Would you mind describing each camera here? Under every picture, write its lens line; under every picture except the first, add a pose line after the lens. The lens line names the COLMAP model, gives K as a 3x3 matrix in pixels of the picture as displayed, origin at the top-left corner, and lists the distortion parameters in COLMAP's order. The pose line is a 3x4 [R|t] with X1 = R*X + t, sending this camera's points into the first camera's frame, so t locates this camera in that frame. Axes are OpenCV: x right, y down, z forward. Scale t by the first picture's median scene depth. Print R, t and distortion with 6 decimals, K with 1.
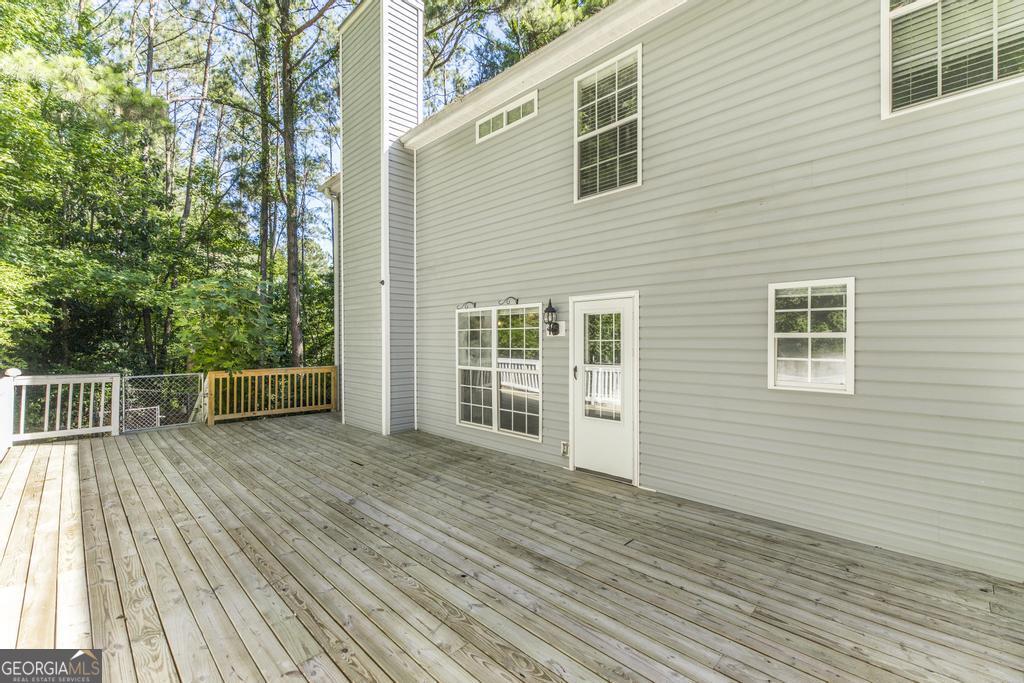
lens RADIAL K [[466.0, 0, 512.5], [0, 466.0, 343.2], [0, 0, 1]] dist [0.002648, 0.000943]
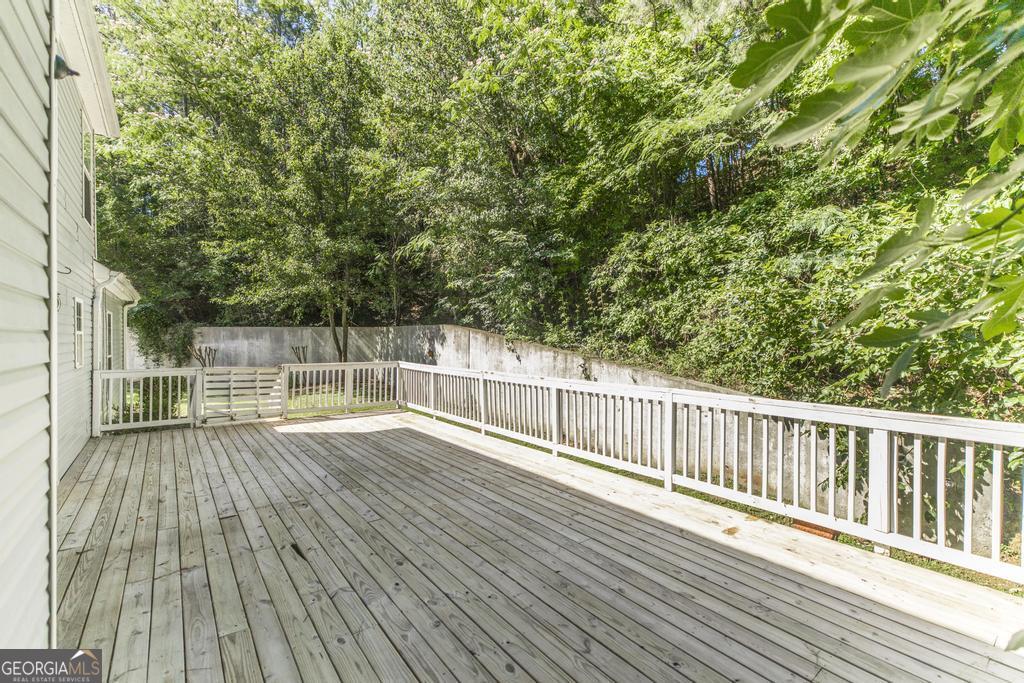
lens RADIAL K [[466.0, 0, 511.7], [0, 466.0, 338.2], [0, 0, 1]] dist [0.002648, 0.000943]
pose [[-0.991073, 0.000131, 0.133322, -0.335812], [0.001850, 0.999917, 0.012769, -0.005104], [-0.133310, 0.012902, -0.990990, 0.767598]]
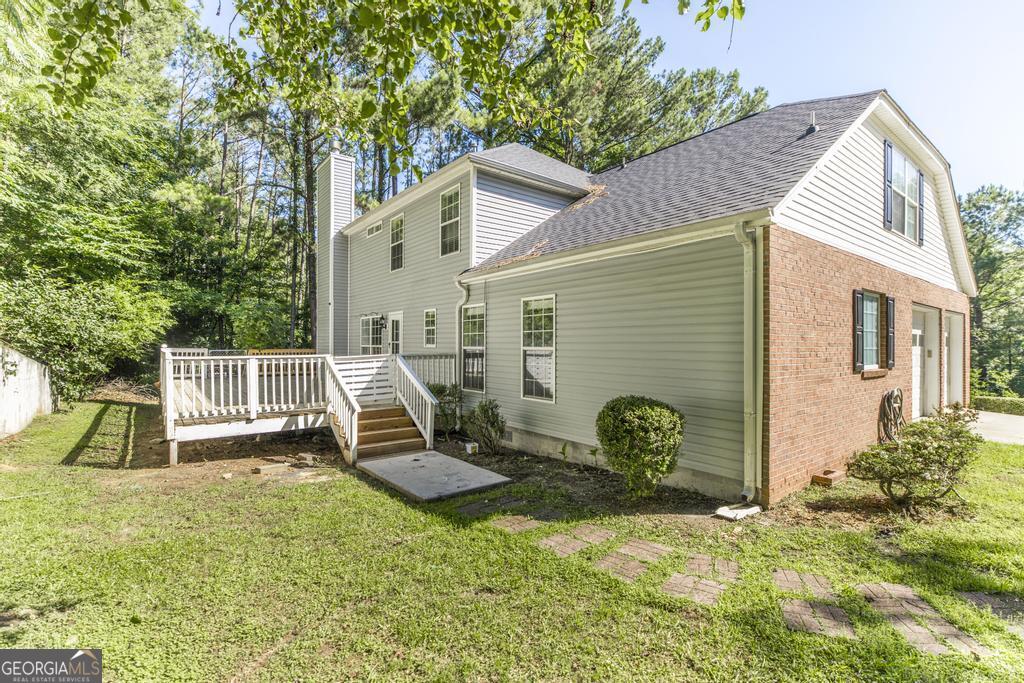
lens RADIAL K [[466.0, 0, 514.7], [0, 466.0, 342.7], [0, 0, 1]] dist [0.002648, 0.000943]
pose [[0.994564, 0.004816, -0.104018, 0.692105], [-0.005577, 0.999960, -0.007026, 0.044384], [0.103980, 0.007568, 0.994551, -0.870534]]
